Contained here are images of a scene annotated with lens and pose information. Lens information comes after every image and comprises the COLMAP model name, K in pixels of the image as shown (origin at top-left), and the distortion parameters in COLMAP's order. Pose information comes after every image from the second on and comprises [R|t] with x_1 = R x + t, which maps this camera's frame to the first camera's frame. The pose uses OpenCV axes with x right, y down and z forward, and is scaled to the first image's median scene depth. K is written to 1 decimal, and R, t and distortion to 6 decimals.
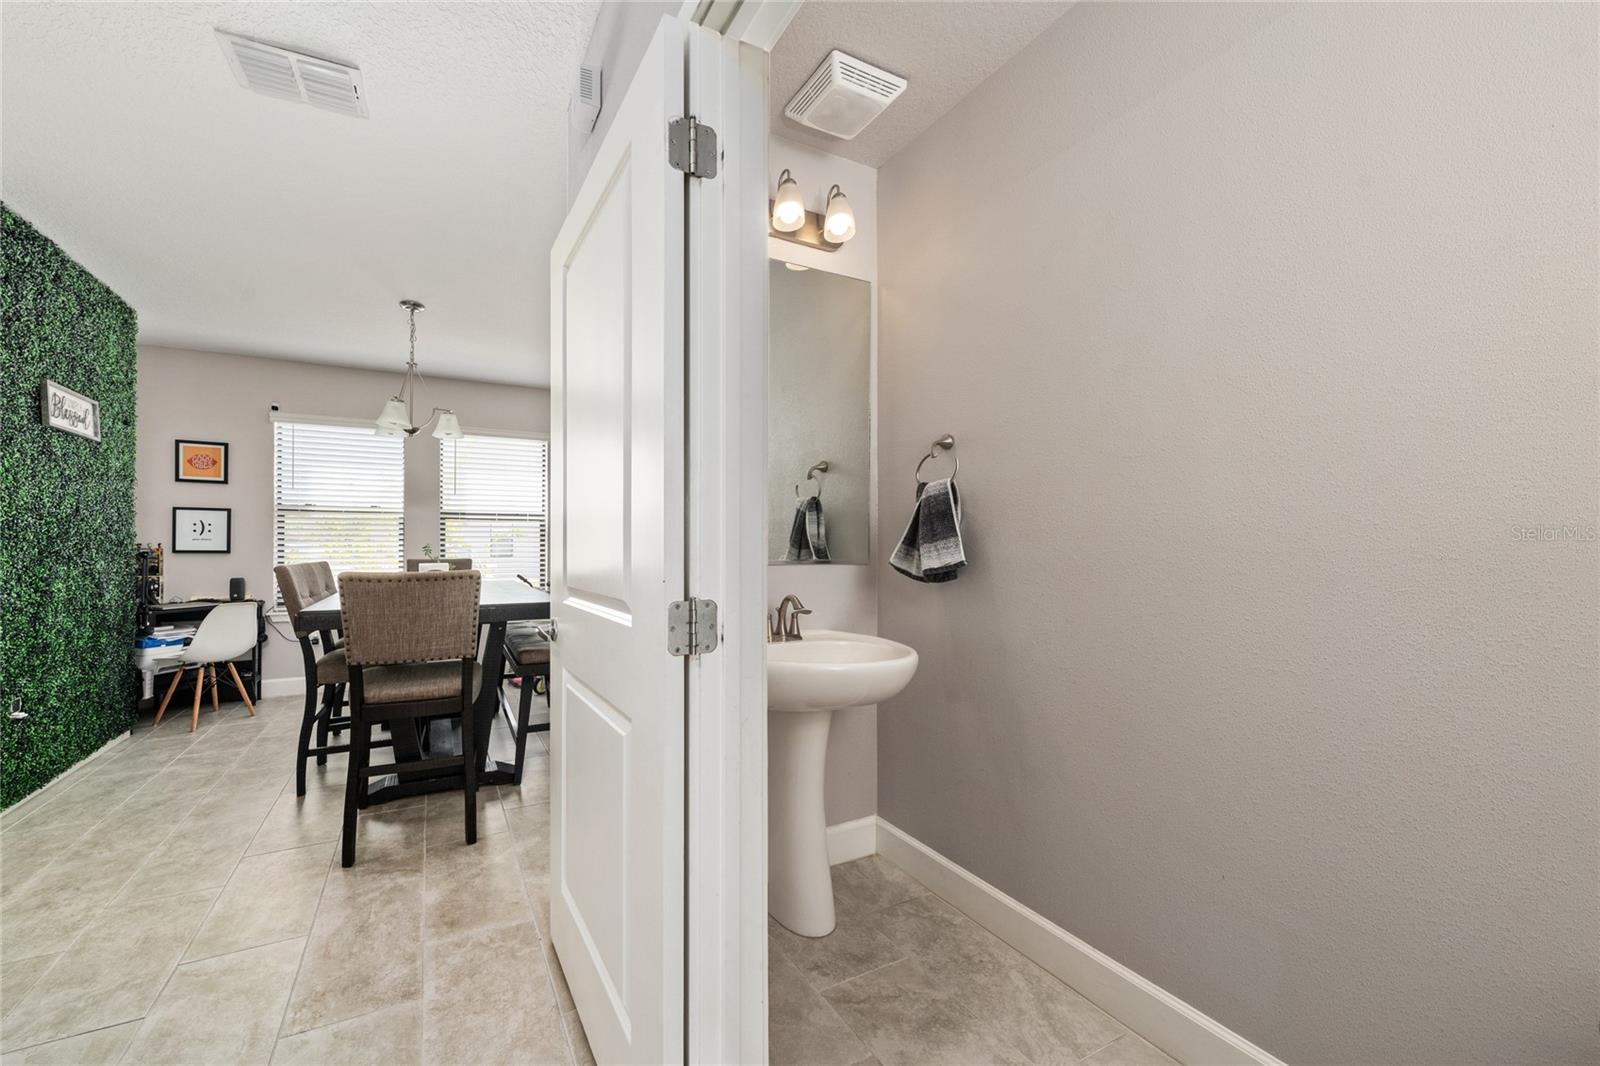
lens RADIAL K [[574.6, 0, 704.2], [0, 574.6, 548.1], [0, 0, 1]] dist [-0.001366, 0.000162]
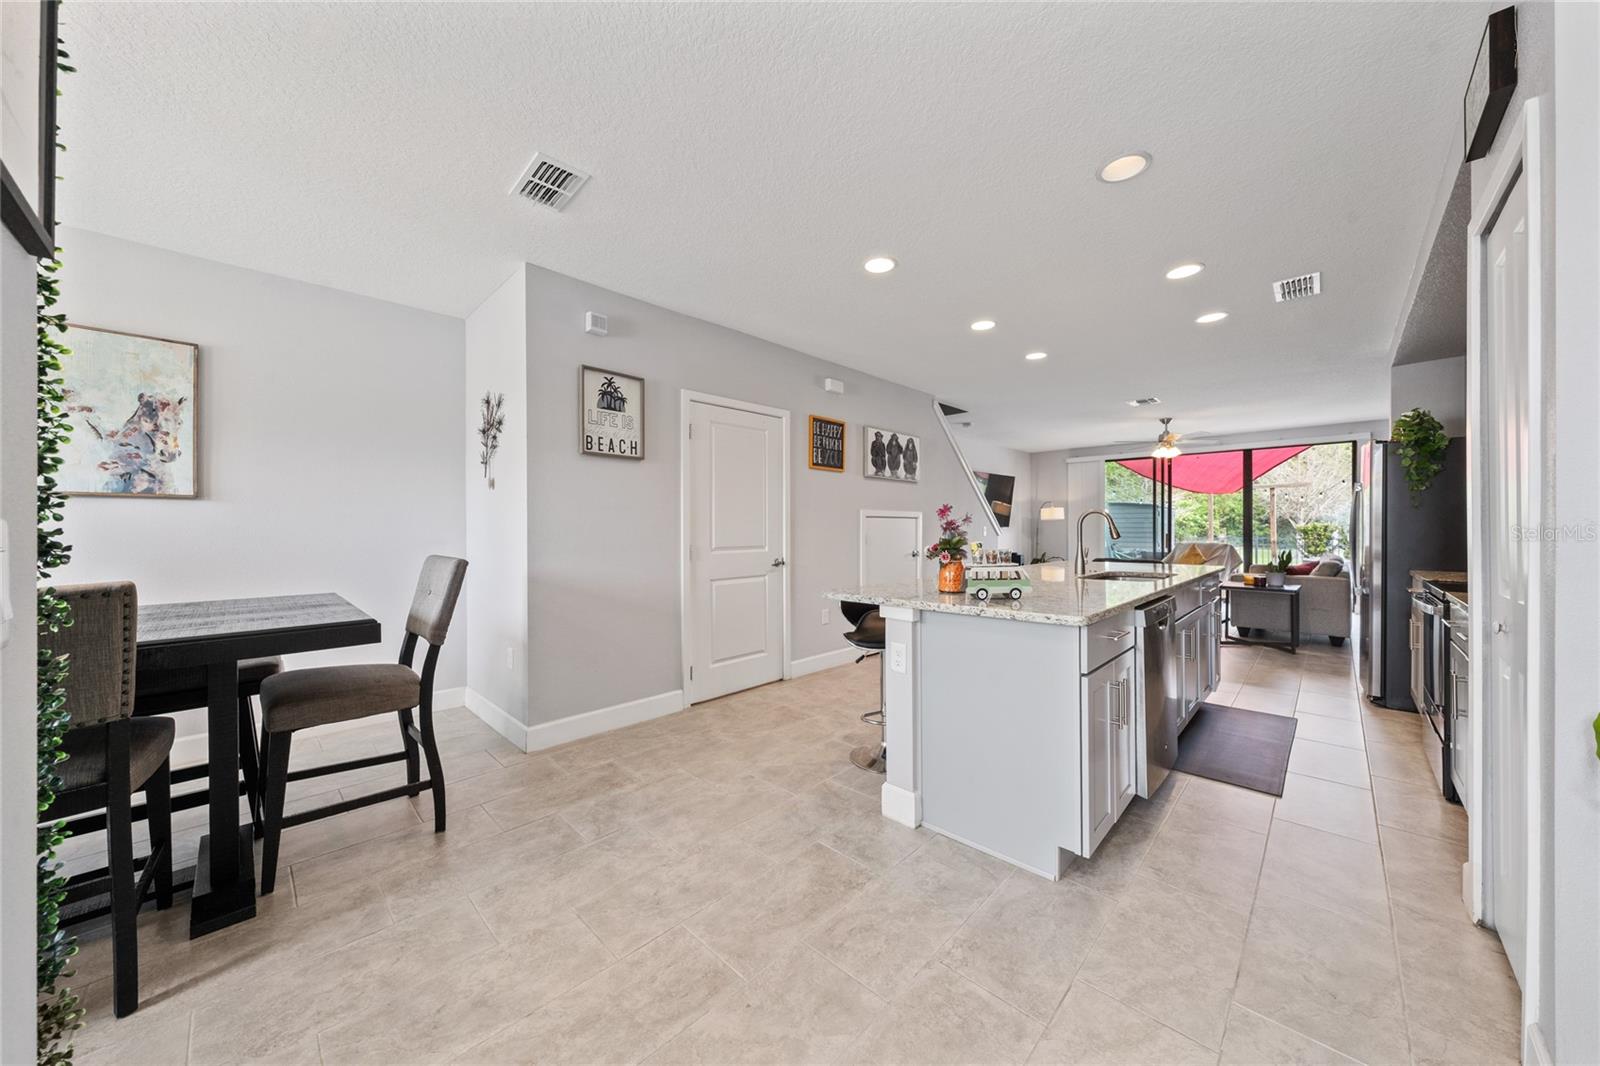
lens RADIAL K [[556.5, 0, 790.1], [0, 556.5, 531.8], [0, 0, 1]] dist [-0.005416, -0.000132]
pose [[-0.344574, -0.007333, 0.938731, -0.988542], [0.003174, 0.999955, 0.008976, -0.011494], [-0.938754, 0.006073, -0.344535, 0.425554]]
